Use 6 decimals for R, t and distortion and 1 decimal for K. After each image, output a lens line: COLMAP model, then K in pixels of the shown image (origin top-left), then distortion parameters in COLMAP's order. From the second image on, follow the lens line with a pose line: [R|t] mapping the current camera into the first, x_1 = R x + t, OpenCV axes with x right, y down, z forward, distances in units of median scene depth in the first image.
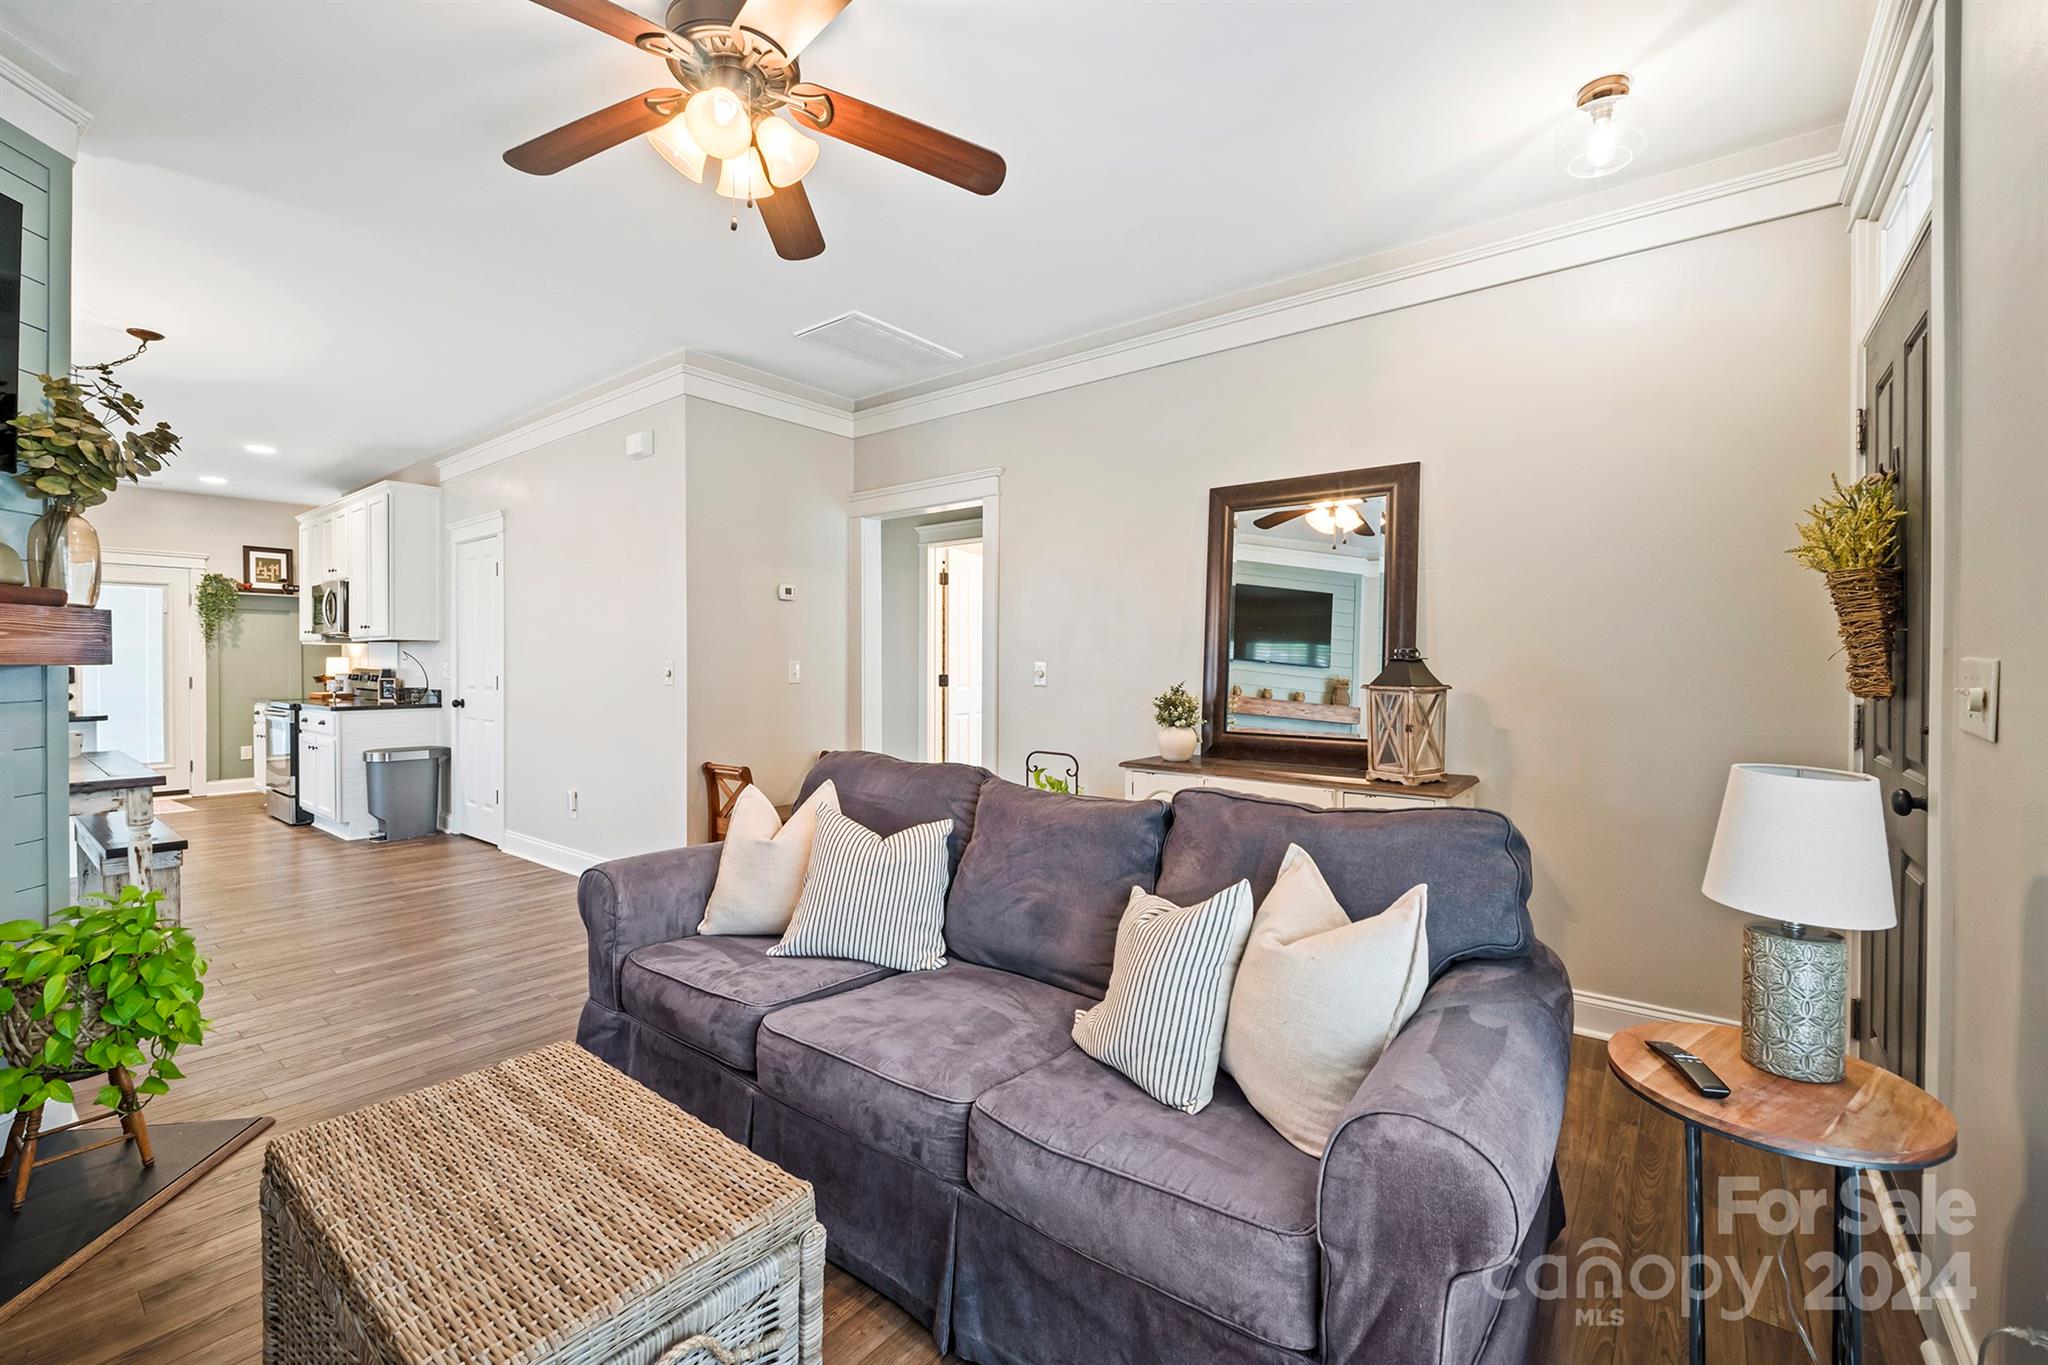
lens RADIAL K [[860.8, 0, 1026.1], [0, 860.8, 673.3], [0, 0, 1]] dist [-0.009742, 0.000354]
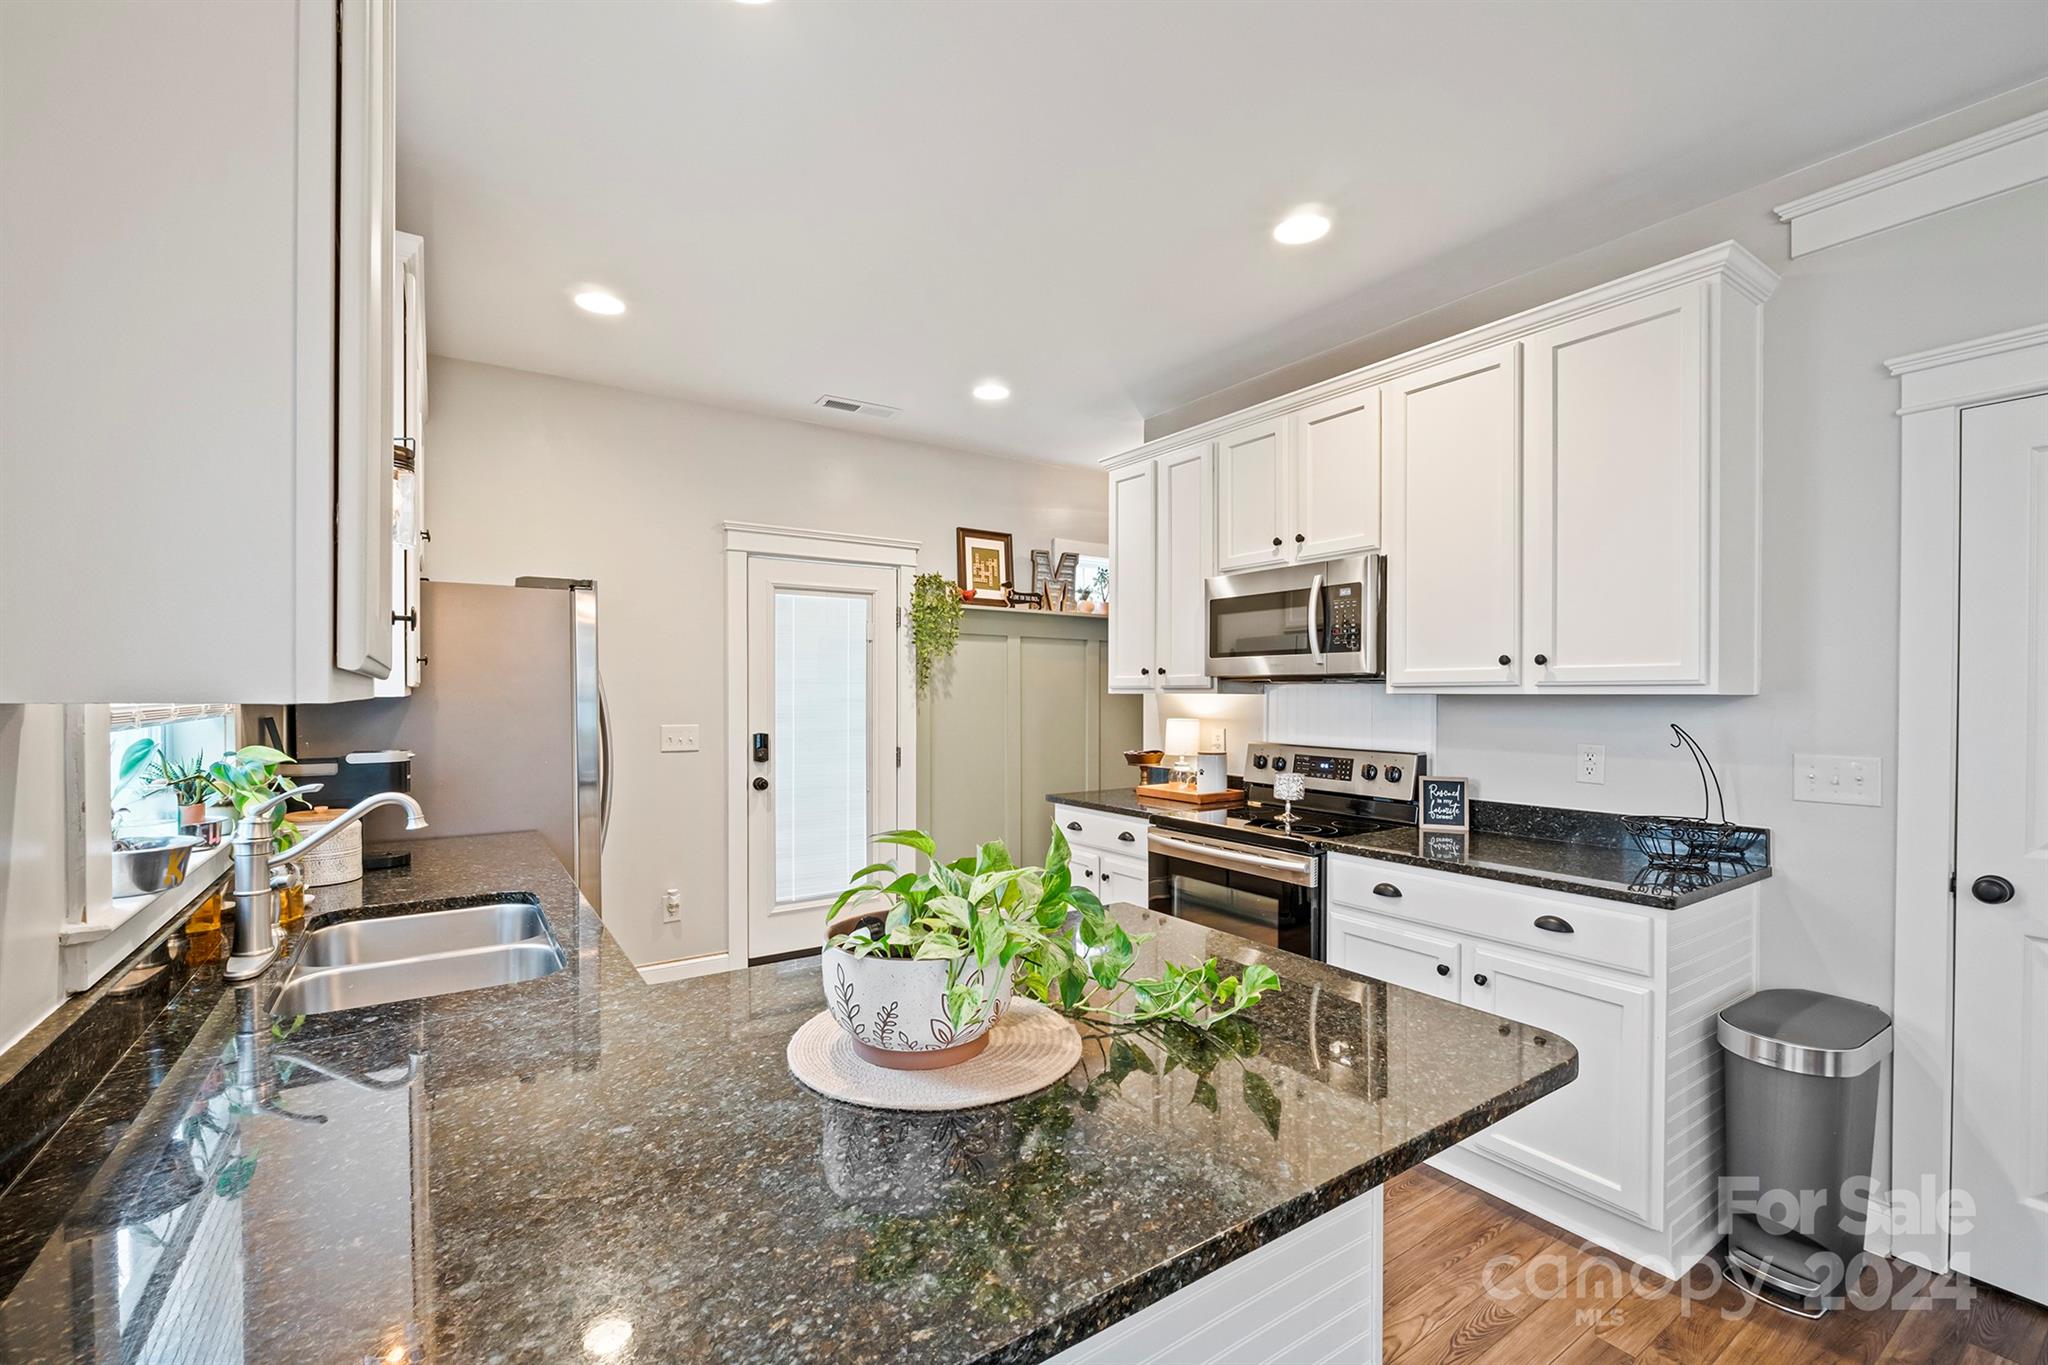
lens RADIAL K [[860.8, 0, 1021.3], [0, 860.8, 703.2], [0, 0, 1]] dist [-0.009742, 0.000354]
pose [[0.952756, 0.002938, -0.303723, -0.698557], [-0.002902, 0.999996, 0.000568, -0.026743], [0.303723, 0.000340, 0.952760, 0.441350]]
